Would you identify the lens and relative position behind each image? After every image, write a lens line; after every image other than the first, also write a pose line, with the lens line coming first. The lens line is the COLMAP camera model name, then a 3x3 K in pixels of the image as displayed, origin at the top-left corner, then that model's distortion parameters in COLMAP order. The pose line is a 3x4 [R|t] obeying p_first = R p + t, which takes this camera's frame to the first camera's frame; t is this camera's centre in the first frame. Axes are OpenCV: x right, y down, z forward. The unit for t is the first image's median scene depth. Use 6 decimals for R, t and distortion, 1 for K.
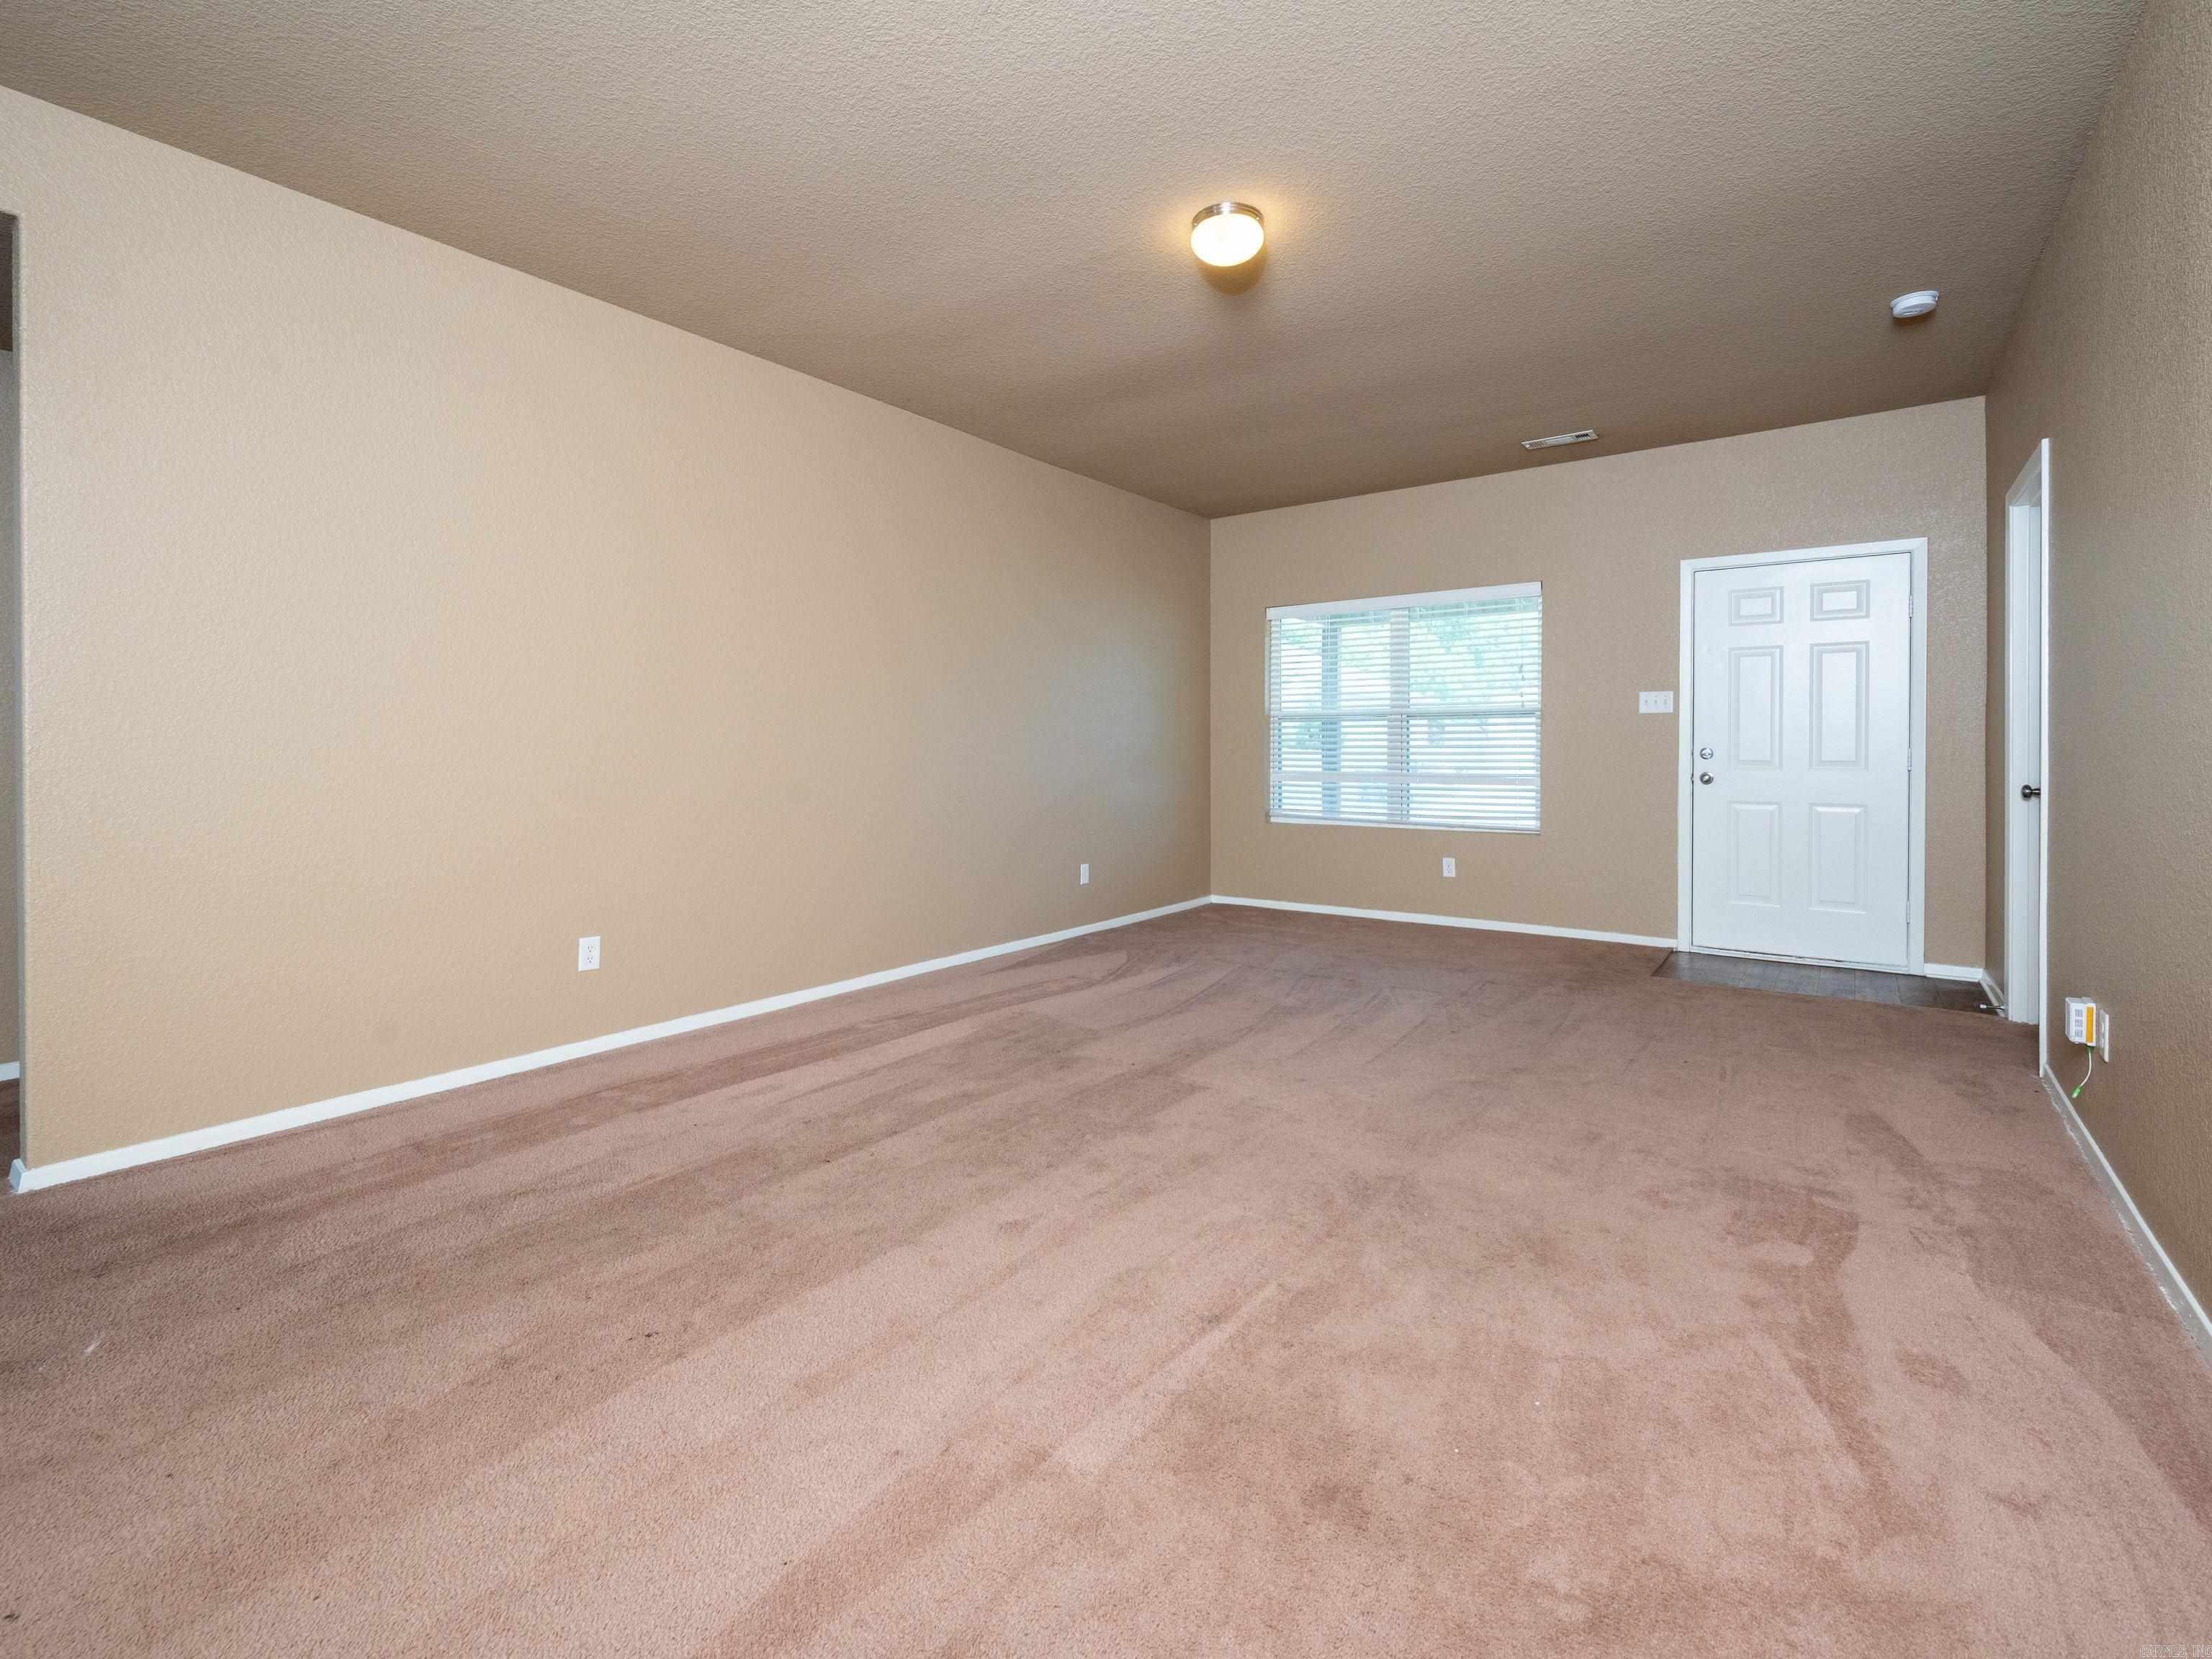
lens RADIAL K [[1005.0, 0, 1103.0], [0, 1005.0, 749.7], [0, 0, 1]] dist [-0.001568, -0.000367]
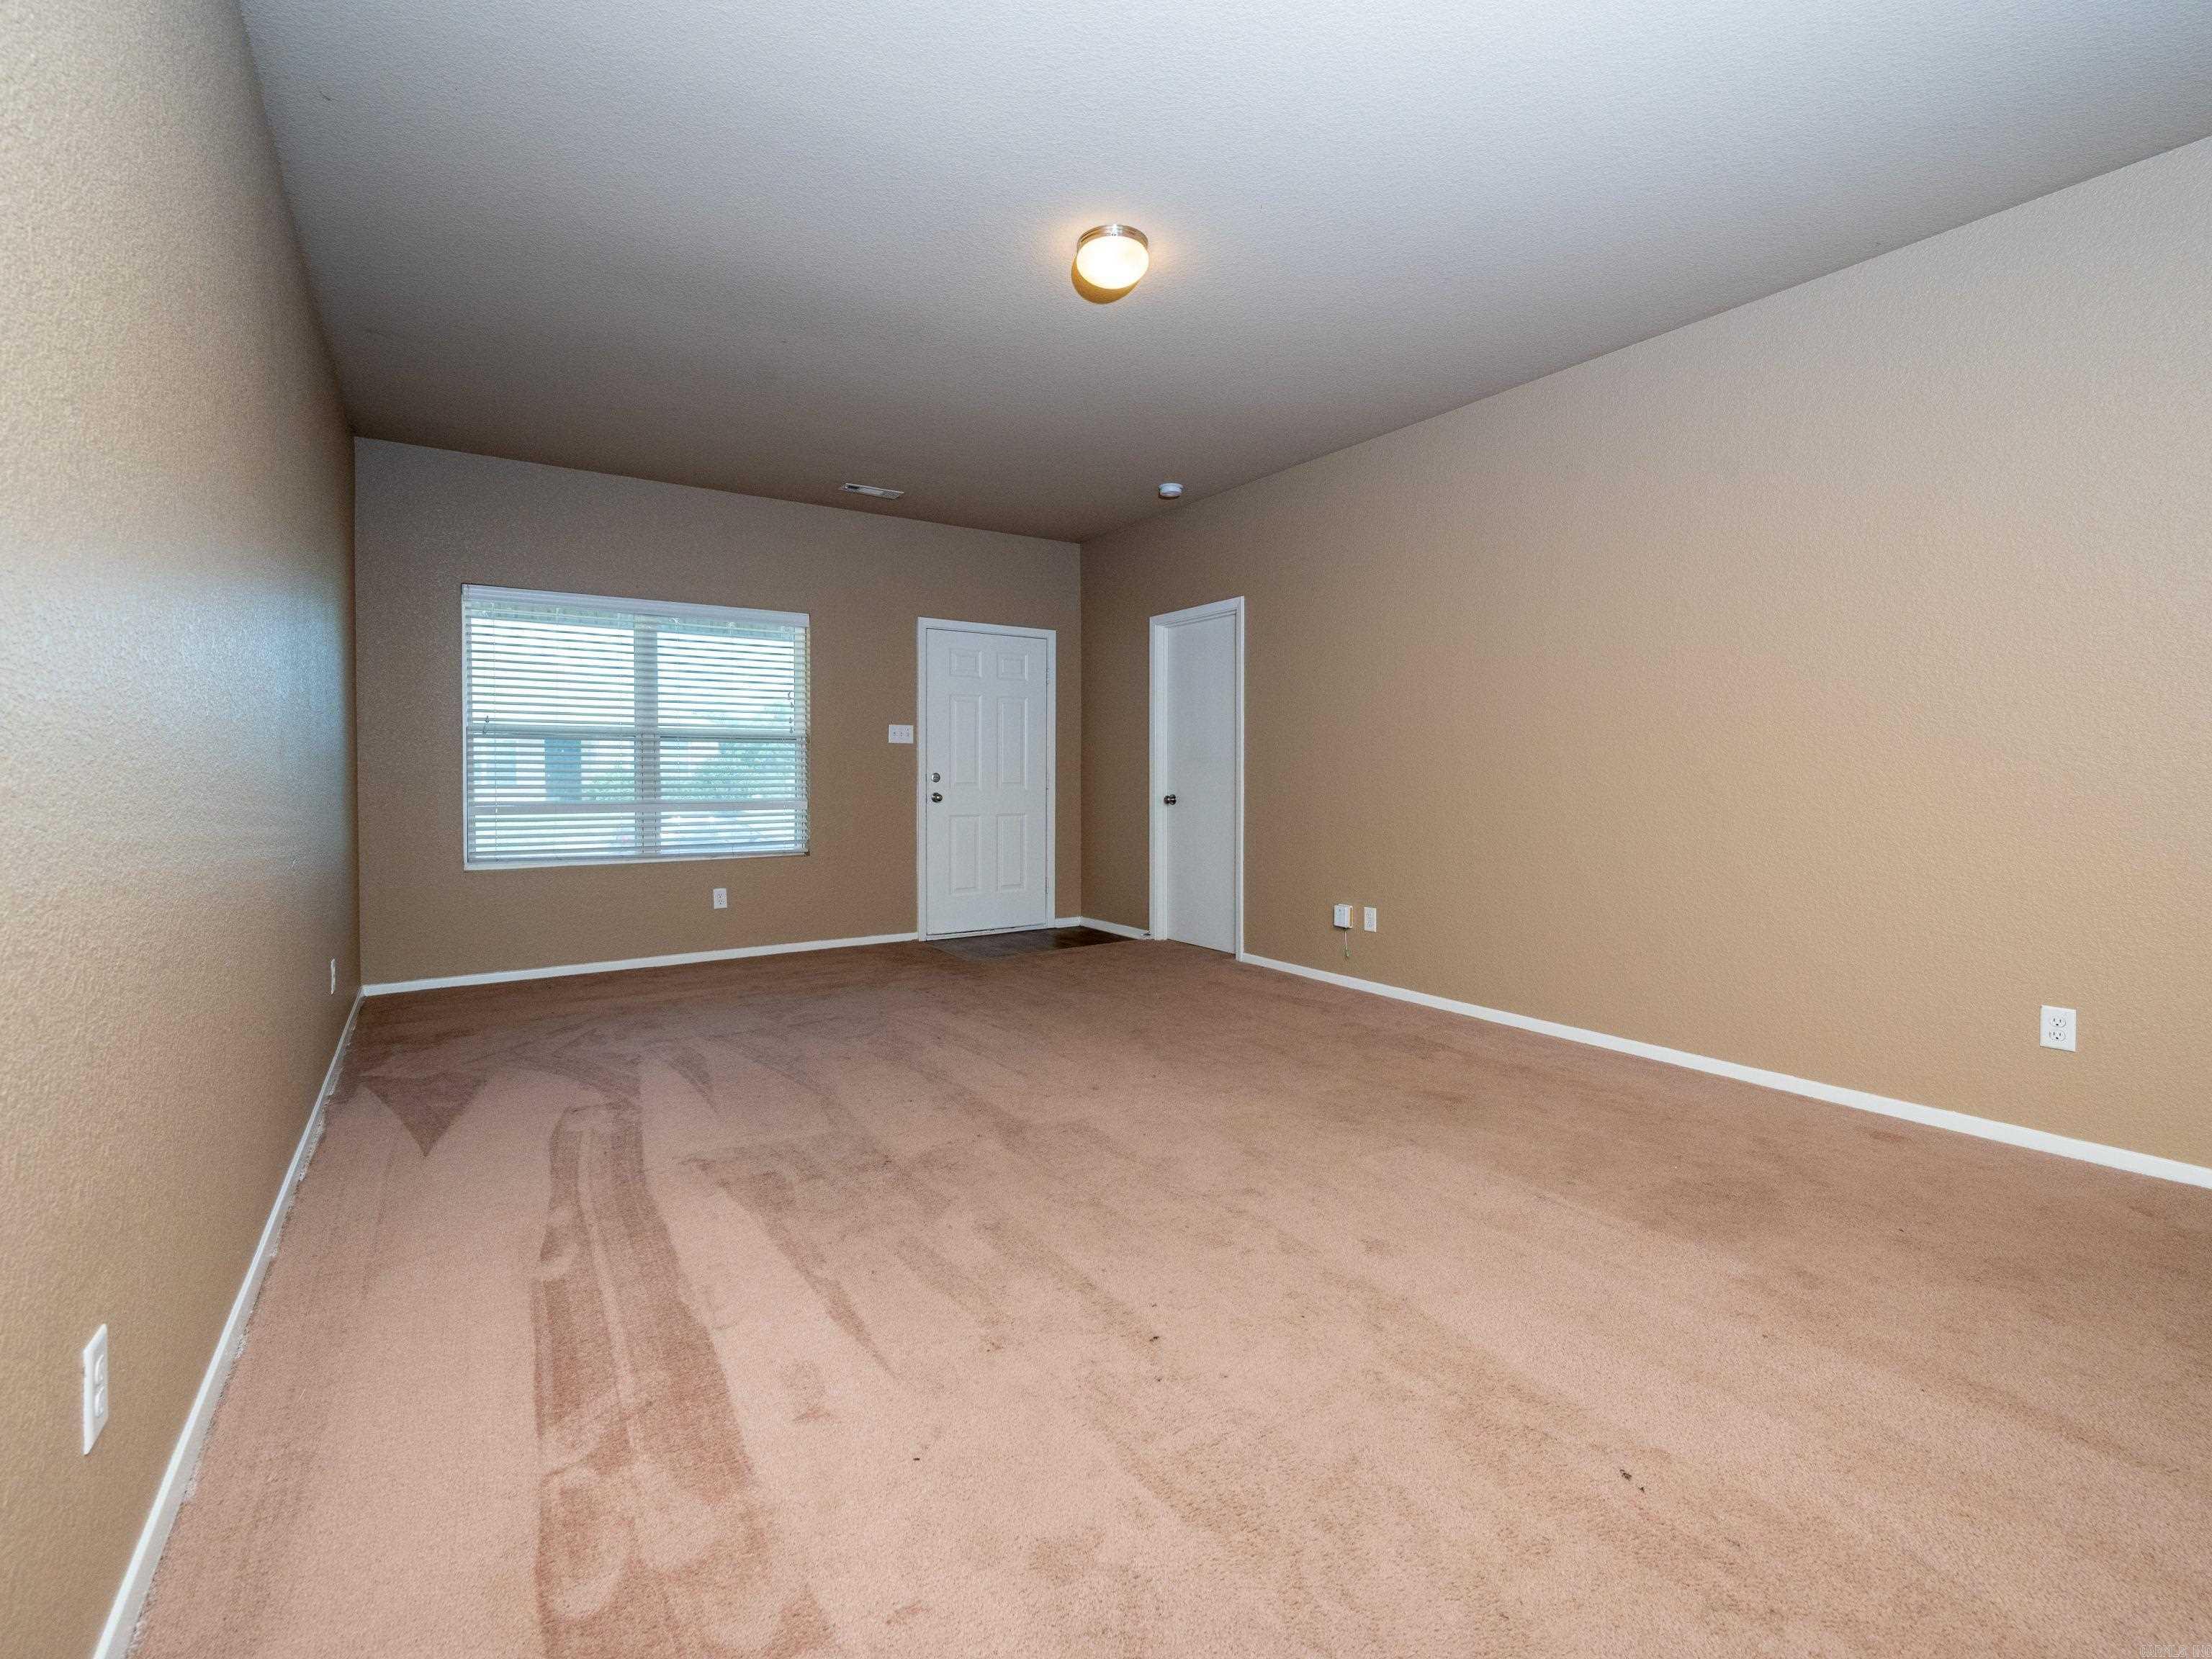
lens RADIAL K [[993.8, 0, 1102.0], [0, 993.8, 779.1], [0, 0, 1]] dist [0.000108, -0.000195]
pose [[0.338676, -0.001995, 0.940901, -0.438143], [0.000133, 0.999998, 0.002072, 0.003124], [-0.940903, -0.000577, 0.338676, 0.362745]]
